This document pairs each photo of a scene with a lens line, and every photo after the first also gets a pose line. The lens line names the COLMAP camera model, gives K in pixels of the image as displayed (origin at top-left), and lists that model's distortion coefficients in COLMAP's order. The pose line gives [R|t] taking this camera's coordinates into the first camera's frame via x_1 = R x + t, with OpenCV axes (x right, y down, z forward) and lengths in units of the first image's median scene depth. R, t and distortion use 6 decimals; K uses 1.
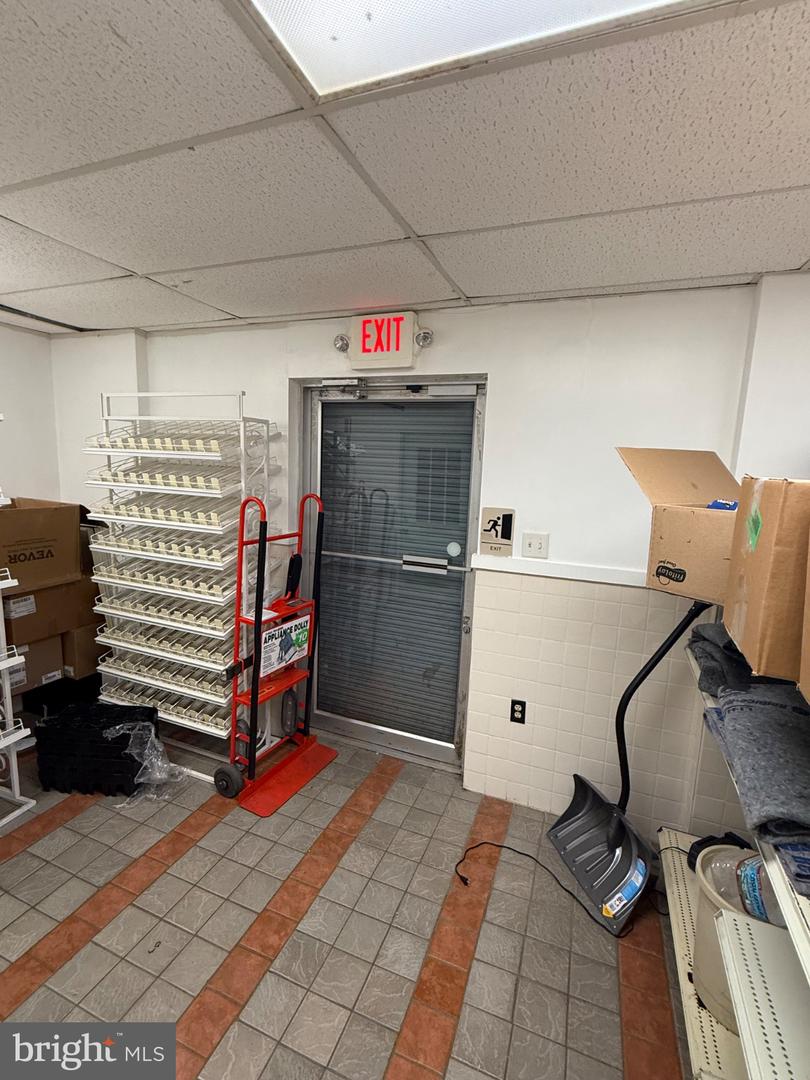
lens RADIAL K [[490.3, 0, 402.0], [0, 490.3, 538.6], [0, 0, 1]] dist [-0.001151, 0.001055]
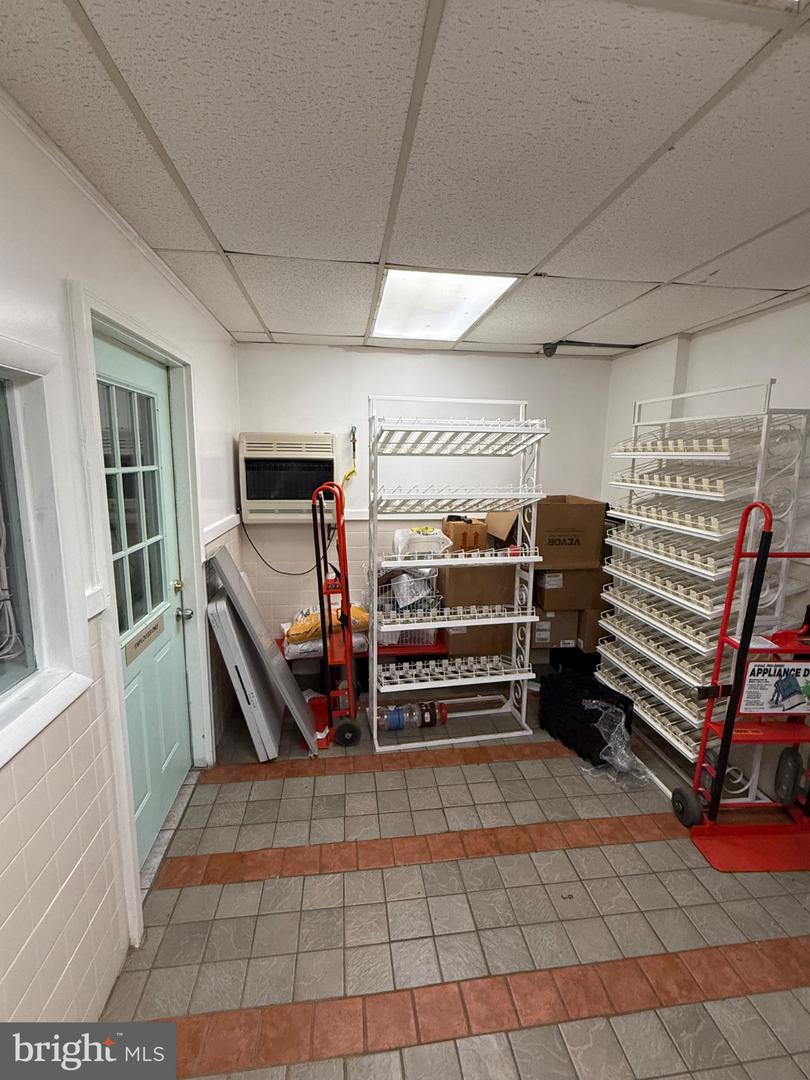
lens RADIAL K [[490.3, 0, 405.3], [0, 490.3, 539.6], [0, 0, 1]] dist [-0.001151, 0.001055]
pose [[0.484641, 0.115421, -0.867064, 0.131106], [-0.123189, 0.990383, 0.062982, 0.001417], [0.865995, 0.076289, 0.494199, 0.044226]]
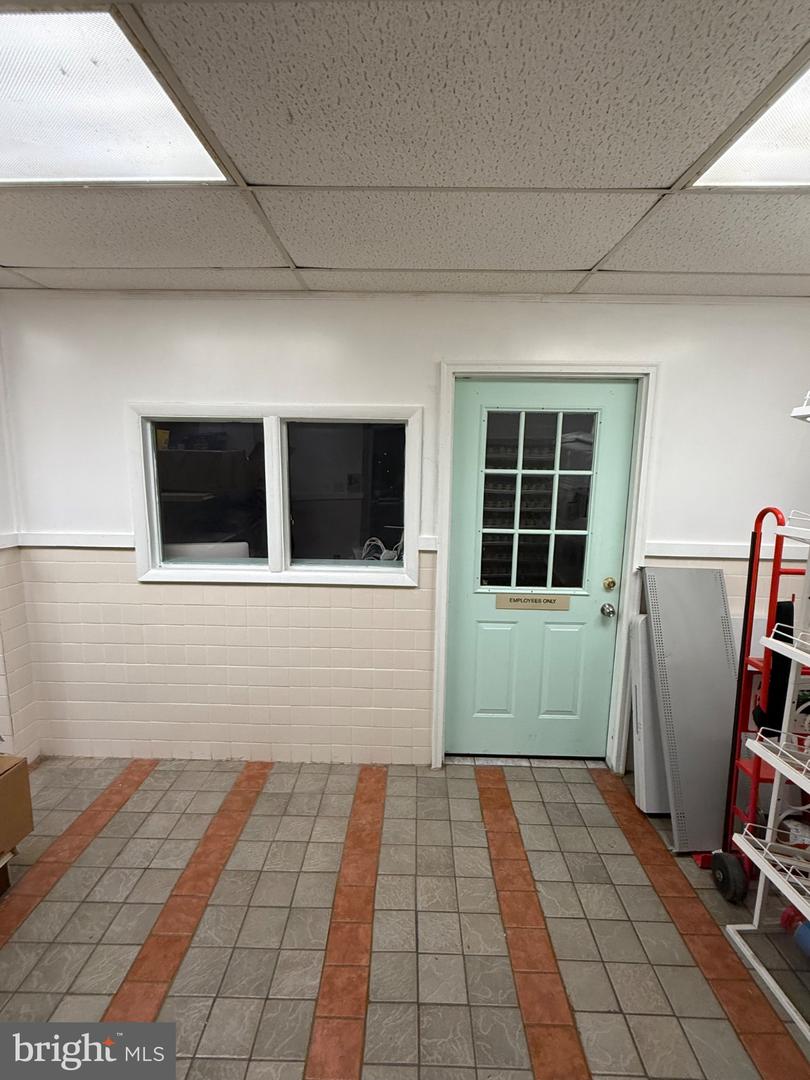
lens RADIAL K [[490.3, 0, 402.3], [0, 490.3, 537.1], [0, 0, 1]] dist [-0.001151, 0.001055]
pose [[-0.937355, 0.005529, -0.348332, -0.146715], [-0.097273, 0.955953, 0.276933, -0.134920], [0.334521, 0.293468, -0.895529, 0.922805]]
